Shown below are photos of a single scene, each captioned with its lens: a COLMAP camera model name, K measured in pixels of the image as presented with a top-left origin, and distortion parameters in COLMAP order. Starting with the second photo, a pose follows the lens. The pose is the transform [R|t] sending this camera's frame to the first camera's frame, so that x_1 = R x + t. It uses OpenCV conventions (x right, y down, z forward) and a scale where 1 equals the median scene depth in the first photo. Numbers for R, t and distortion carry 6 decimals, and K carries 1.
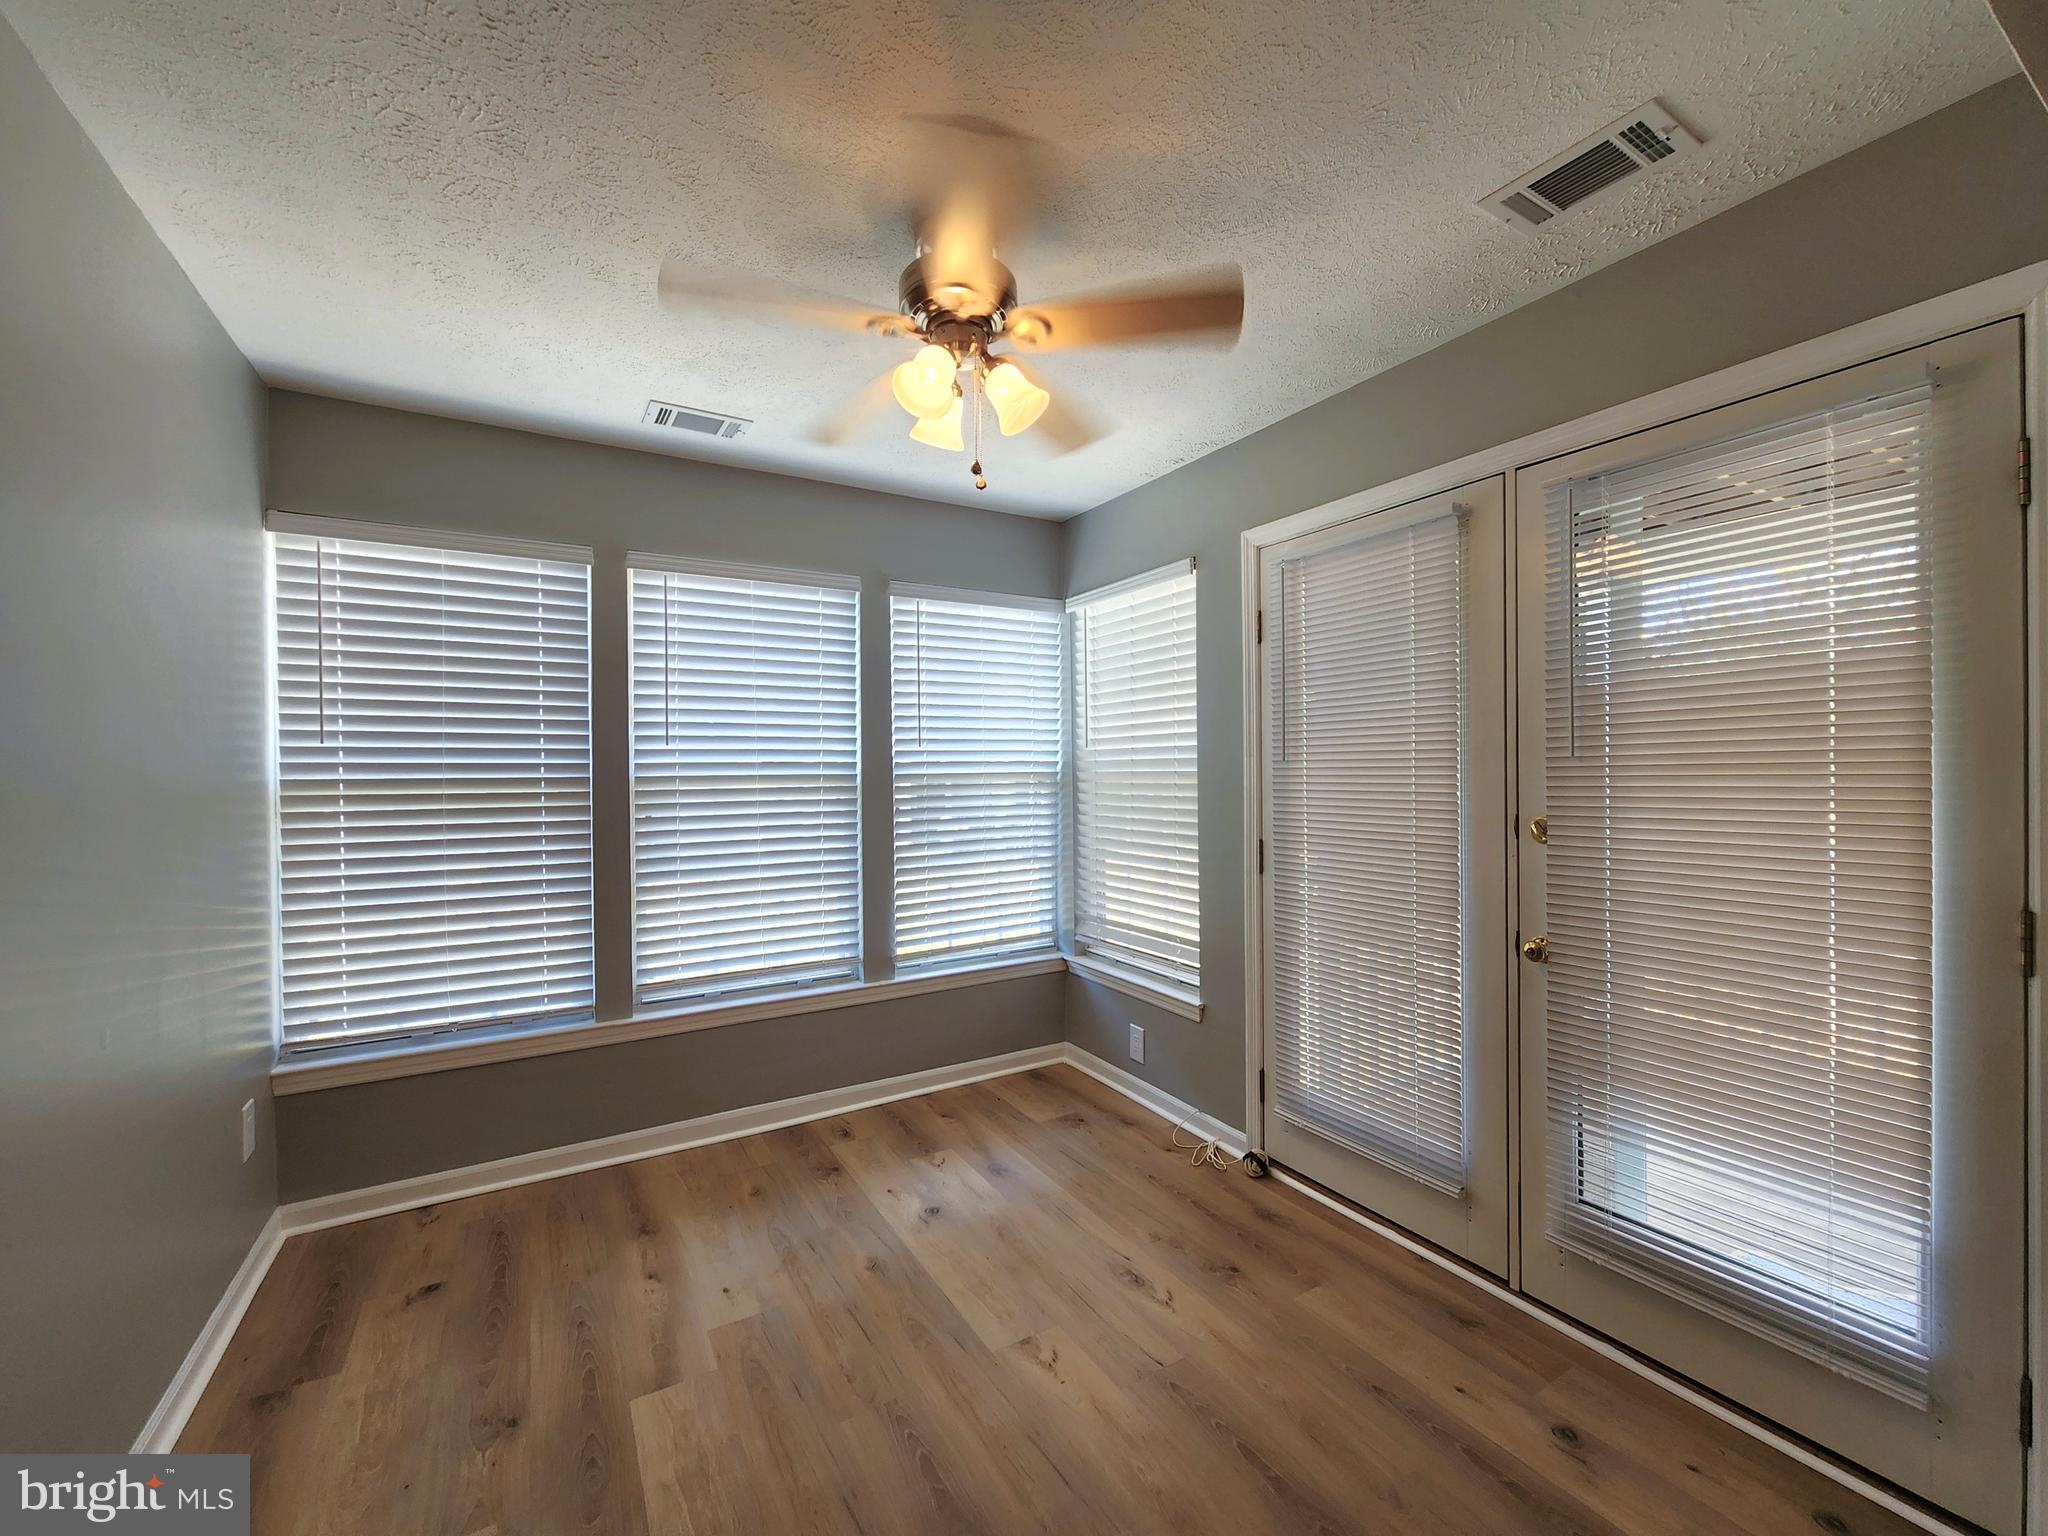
lens RADIAL K [[825.5, 0, 1024.0], [0, 825.5, 768.0], [0, 0, 1]] dist [0.000755, -0.000264]
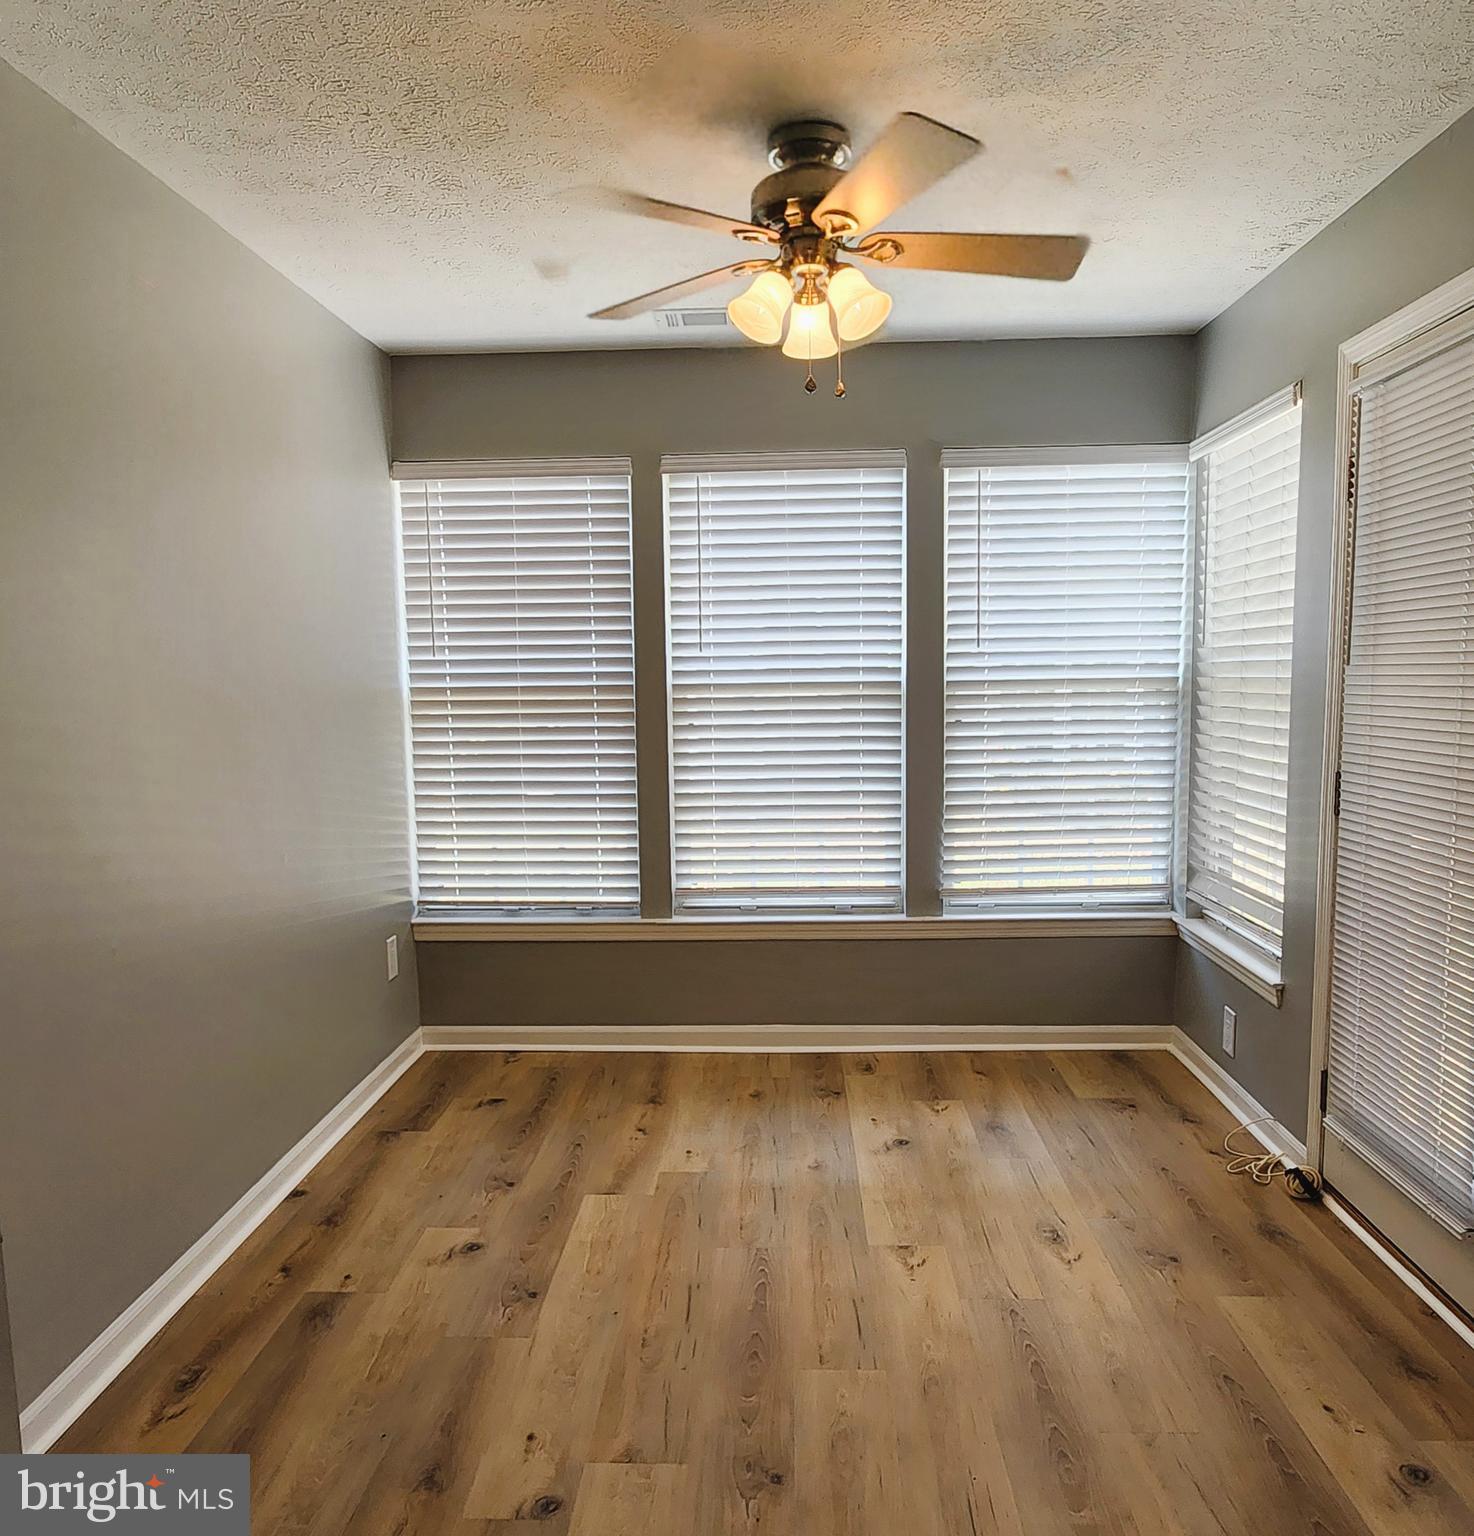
lens RADIAL K [[1205.4, 0, 734.0], [0, 1205.4, 798.5], [0, 0, 1]] dist [0.003923, 0.006208]
pose [[0.835750, 0.053351, -0.546512, 0.427364], [0.007752, 0.994023, 0.108892, -0.011037], [0.549055, -0.095243, 0.830341, -0.205388]]
